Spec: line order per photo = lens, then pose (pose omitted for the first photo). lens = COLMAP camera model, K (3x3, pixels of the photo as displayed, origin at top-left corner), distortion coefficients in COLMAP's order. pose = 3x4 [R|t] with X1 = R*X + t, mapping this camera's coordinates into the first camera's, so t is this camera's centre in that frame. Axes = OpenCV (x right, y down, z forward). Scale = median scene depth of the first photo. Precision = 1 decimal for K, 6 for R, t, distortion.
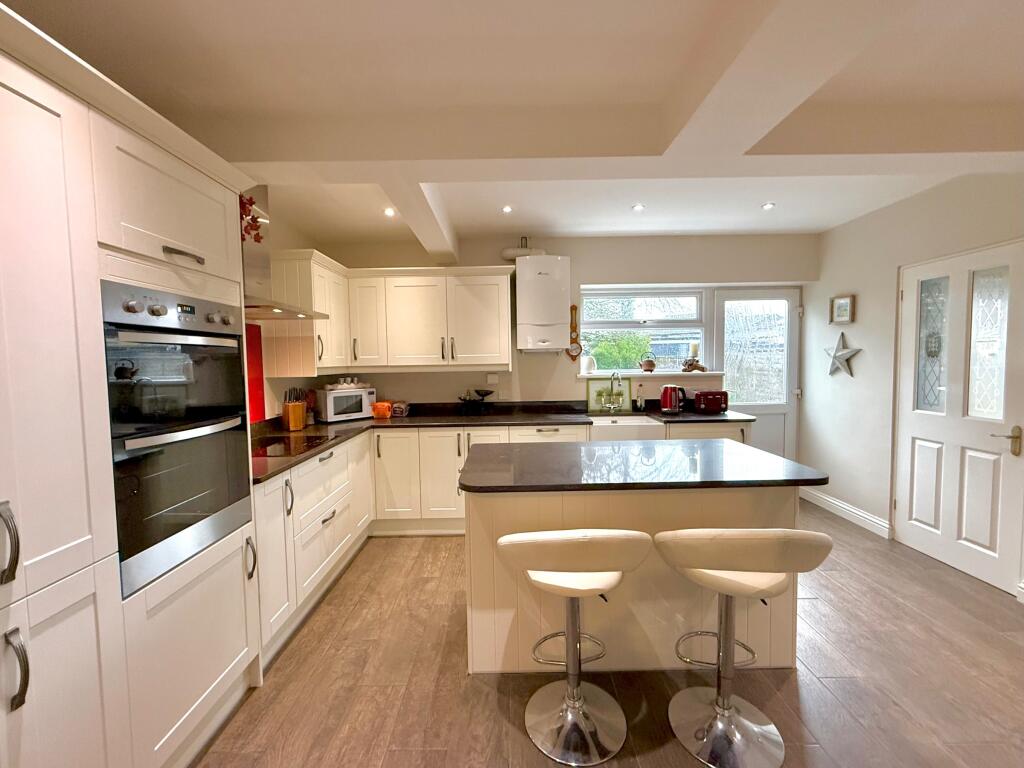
lens RADIAL K [[416.8, 0, 512.4], [0, 416.8, 382.9], [0, 0, 1]] dist [0.000983, -0.000017]
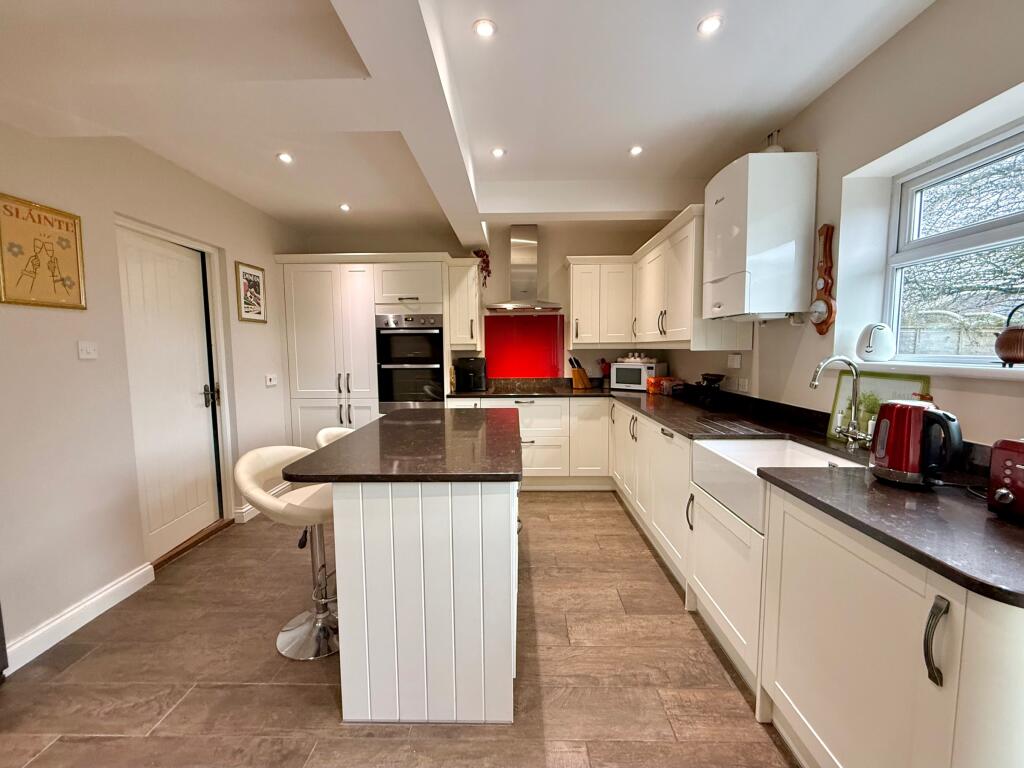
lens RADIAL K [[416.8, 0, 512.7], [0, 416.8, 383.1], [0, 0, 1]] dist [0.000983, -0.000017]
pose [[-0.022631, 0.101102, -0.994619, 0.763543], [-0.045081, 0.993758, 0.102040, -0.031439], [0.998727, 0.047147, -0.017932, 0.710629]]
